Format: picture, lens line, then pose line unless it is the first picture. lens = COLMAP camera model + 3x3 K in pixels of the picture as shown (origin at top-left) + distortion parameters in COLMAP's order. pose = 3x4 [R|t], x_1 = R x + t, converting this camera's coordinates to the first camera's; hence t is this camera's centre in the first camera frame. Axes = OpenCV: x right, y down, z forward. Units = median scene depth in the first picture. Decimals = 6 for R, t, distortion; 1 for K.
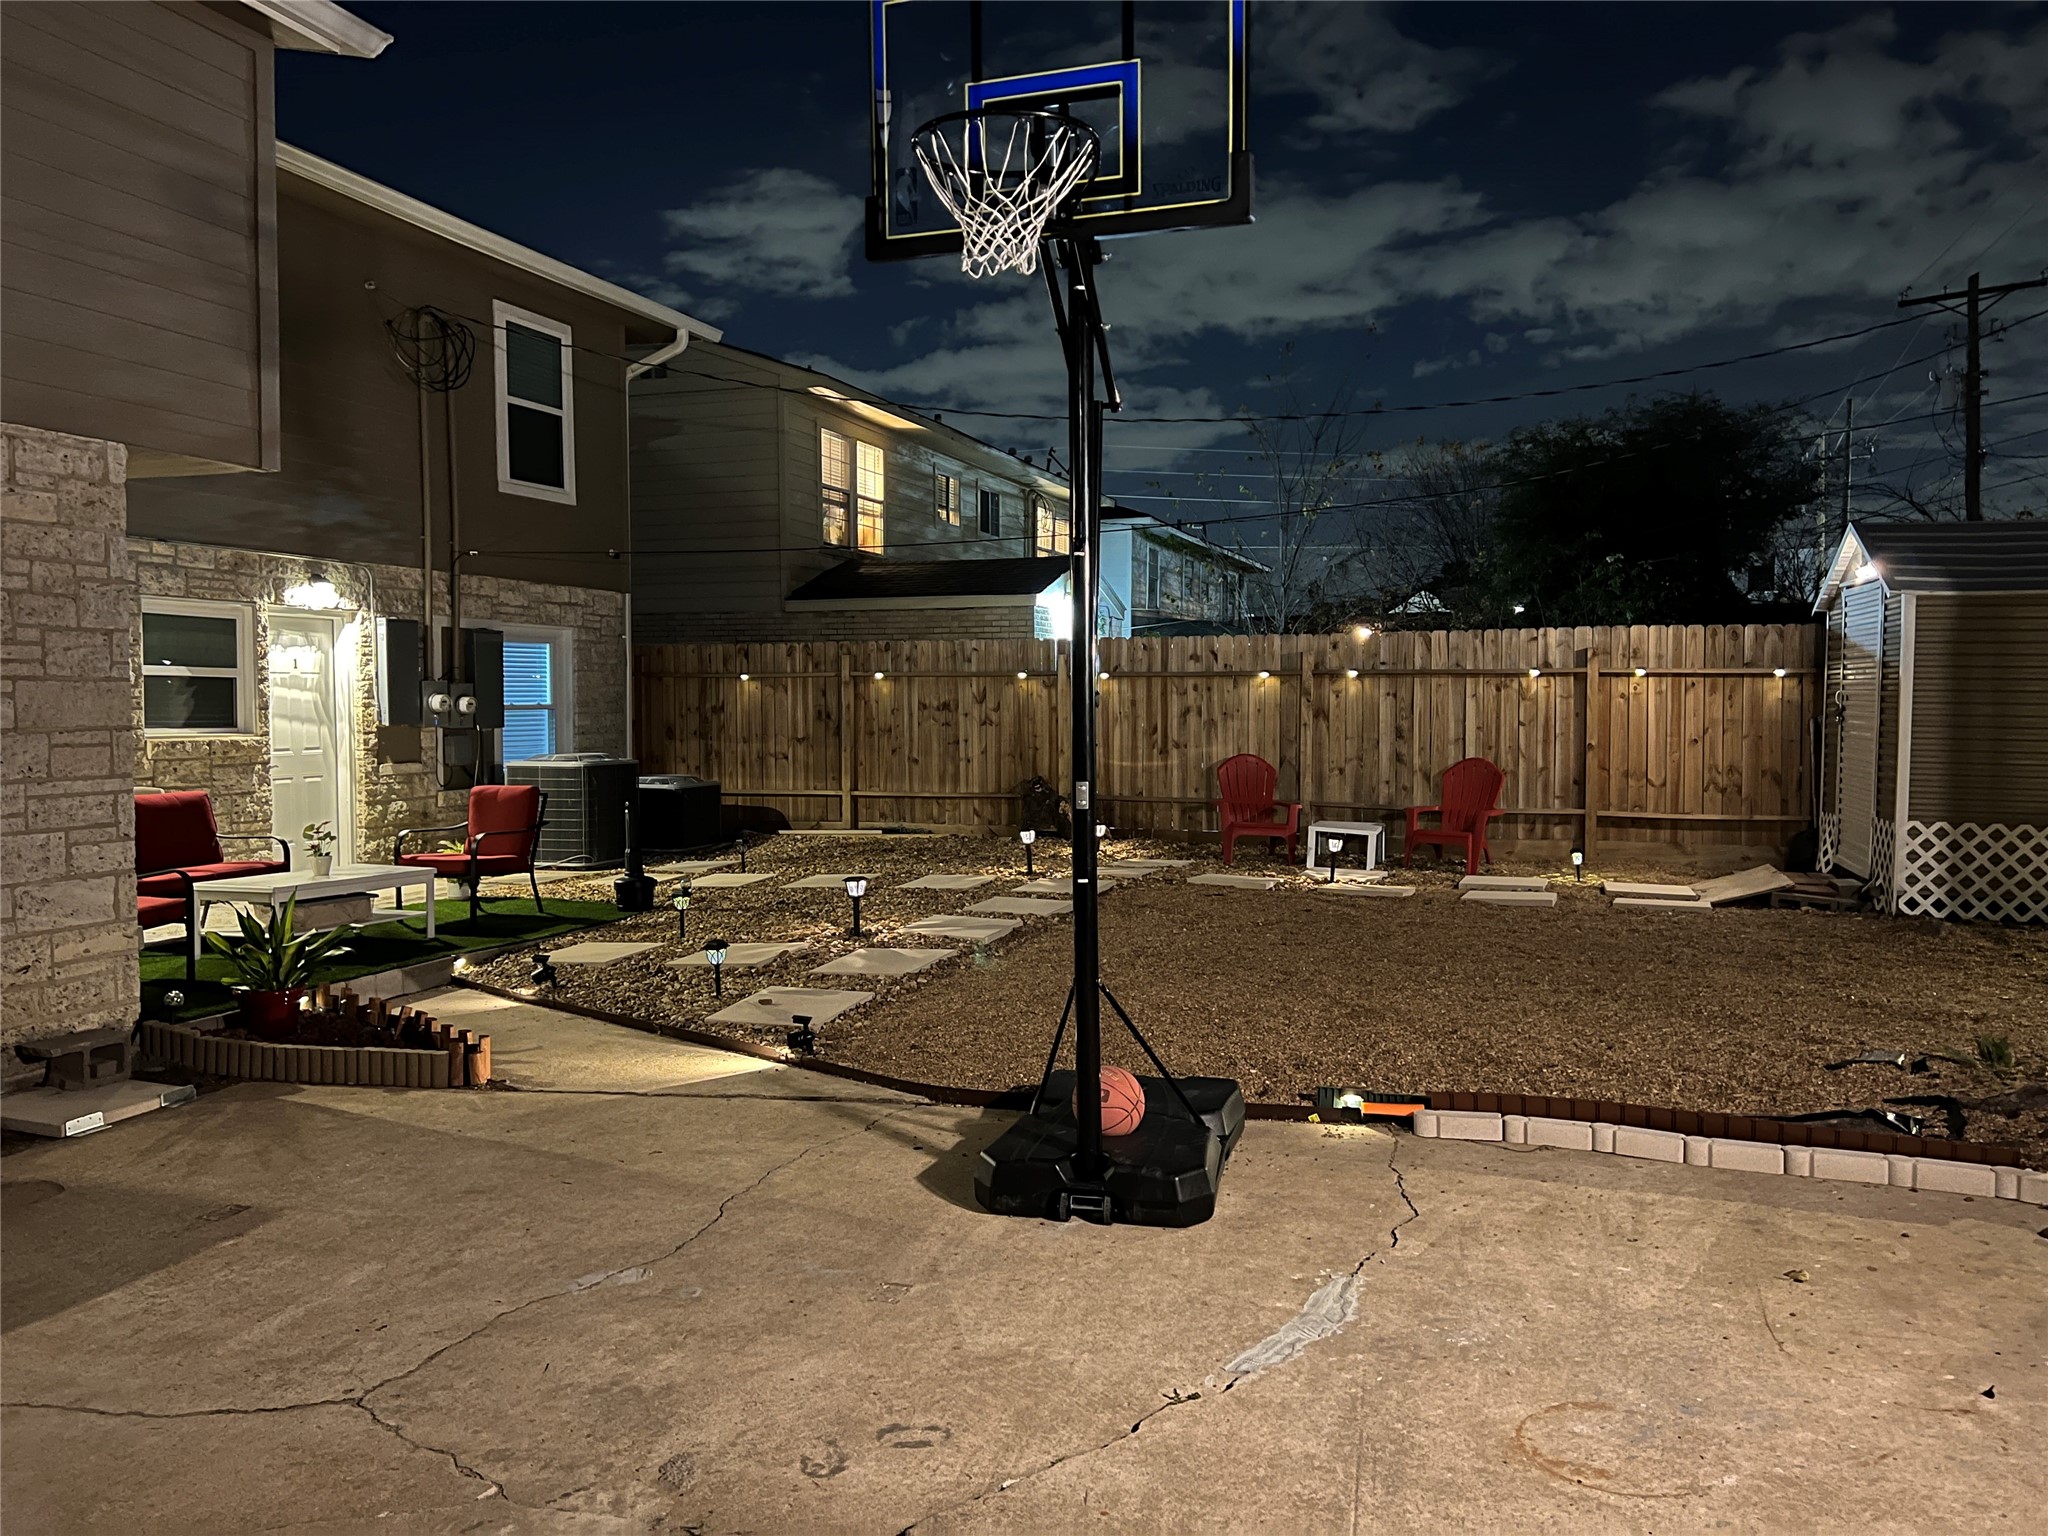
lens RADIAL K [[1519.7, 0, 1034.6], [0, 1519.7, 769.5], [0, 0, 1]] dist [0.023961, -0.006870]
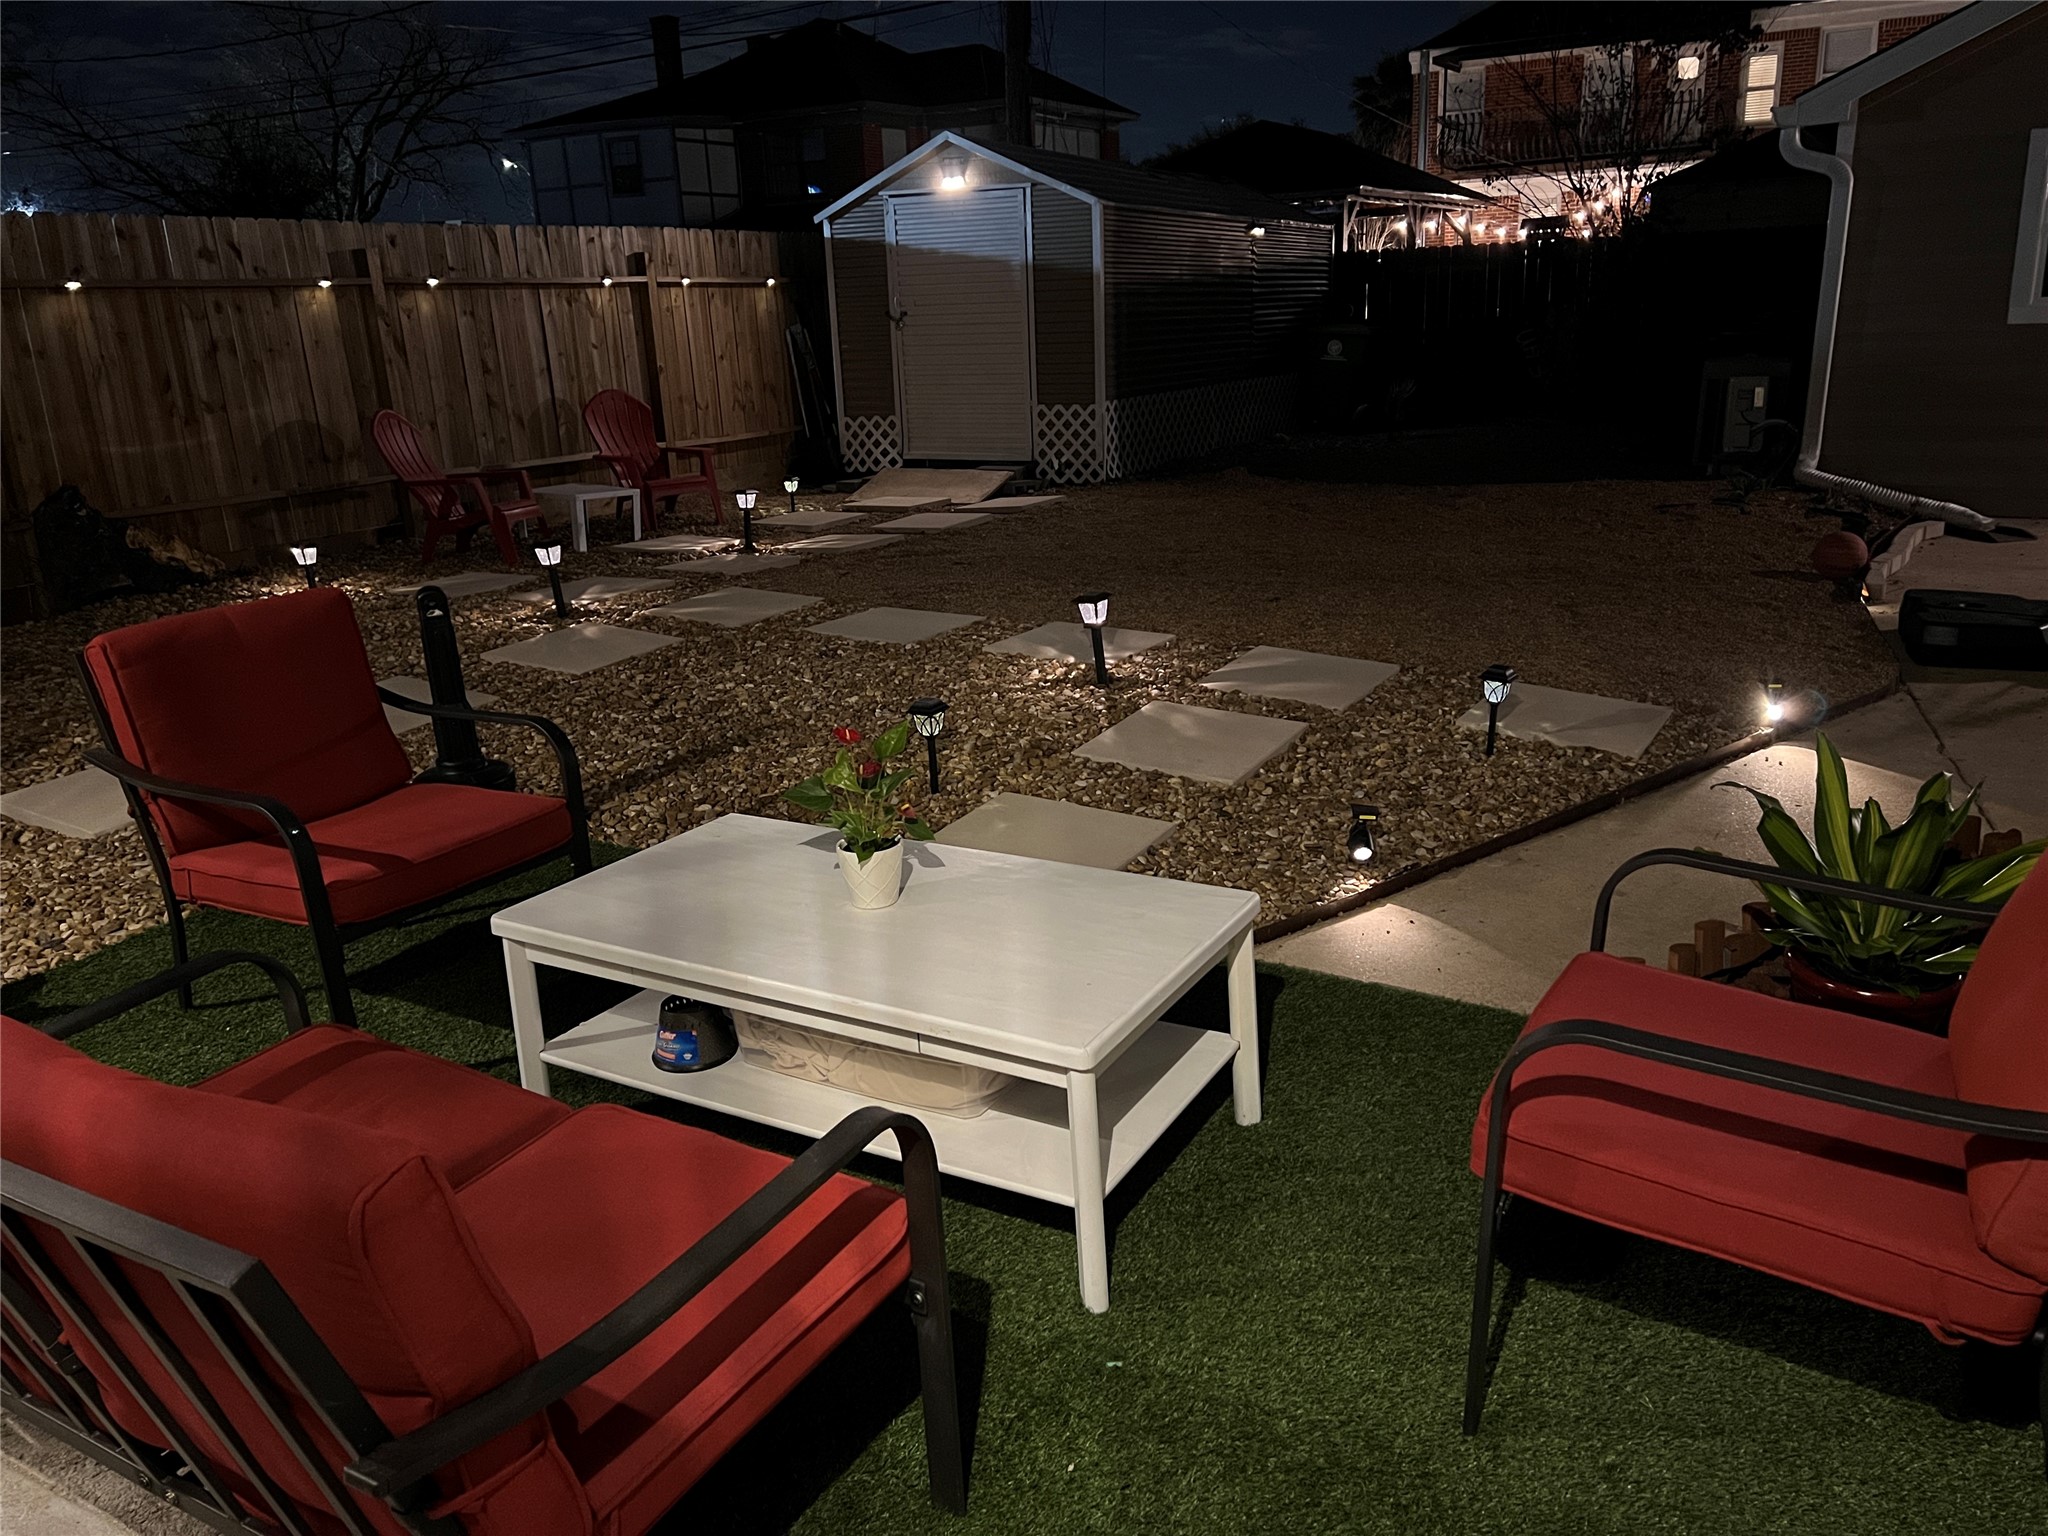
lens RADIAL K [[1519.7, 0, 1034.6], [0, 1519.7, 769.5], [0, 0, 1]] dist [0.023961, -0.006870]
pose [[0.160098, -0.297066, 0.941340, -0.511628], [0.077732, 0.954473, 0.287991, -0.031432], [-0.984036, 0.027065, 0.175901, 0.633858]]
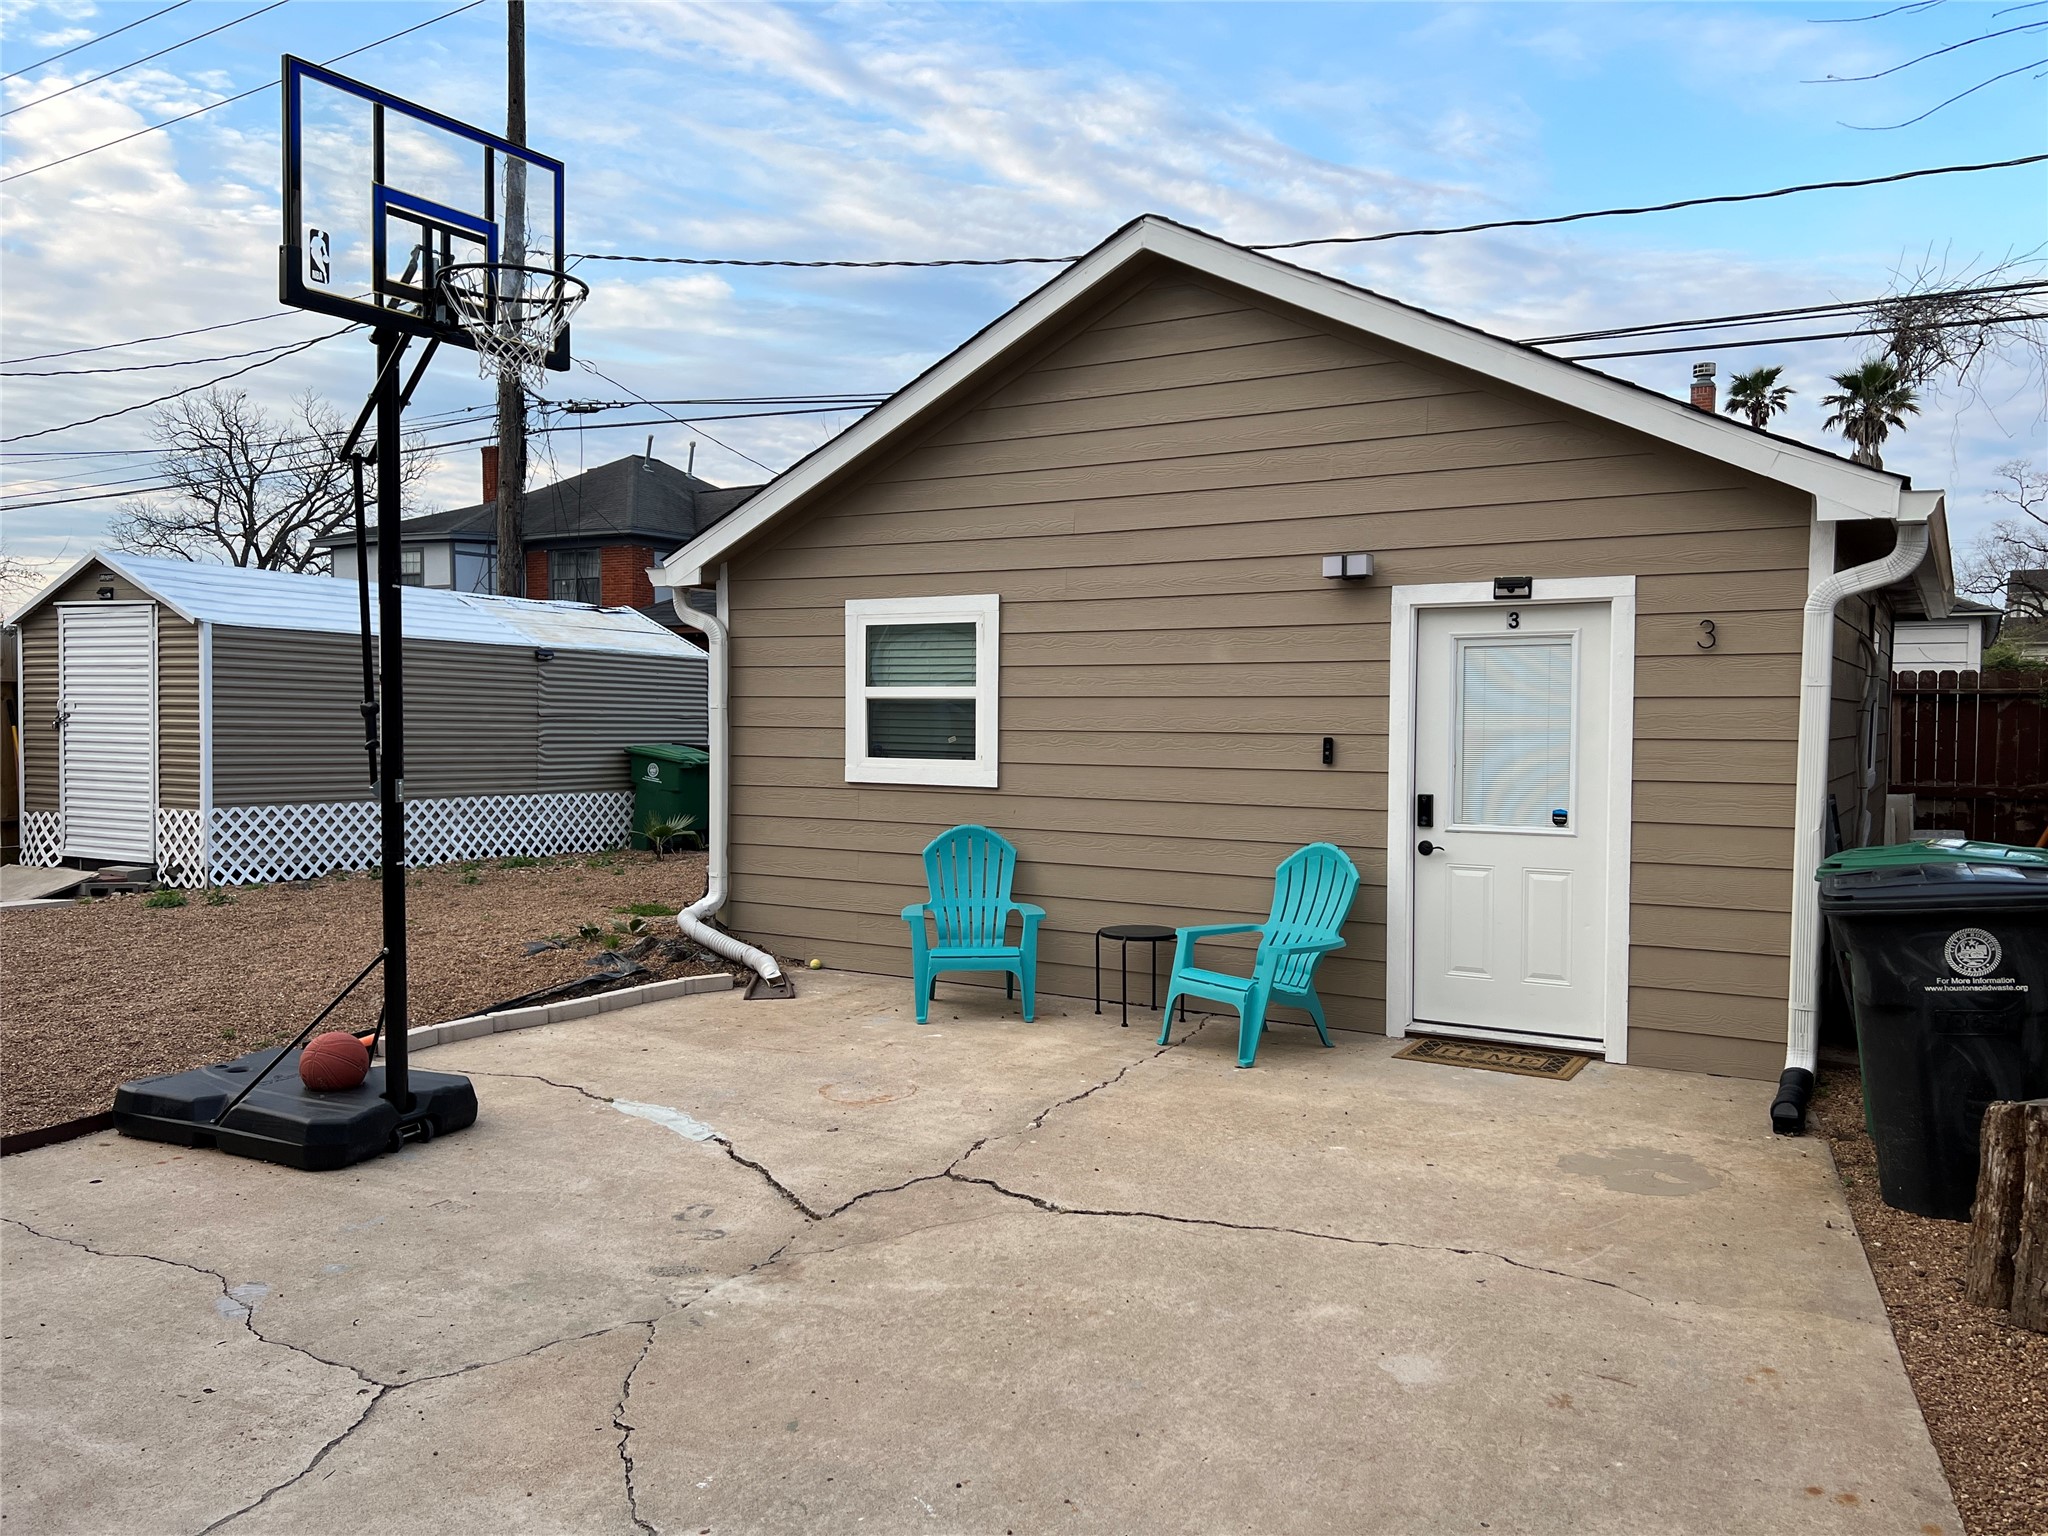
lens RADIAL K [[1519.7, 0, 1034.6], [0, 1519.7, 769.5], [0, 0, 1]] dist [0.023961, -0.006870]
pose [[0.194869, -0.034549, 0.980221, -0.383507], [0.037616, 0.998907, 0.027730, -0.004535], [-0.980108, 0.031468, 0.195956, 0.101569]]
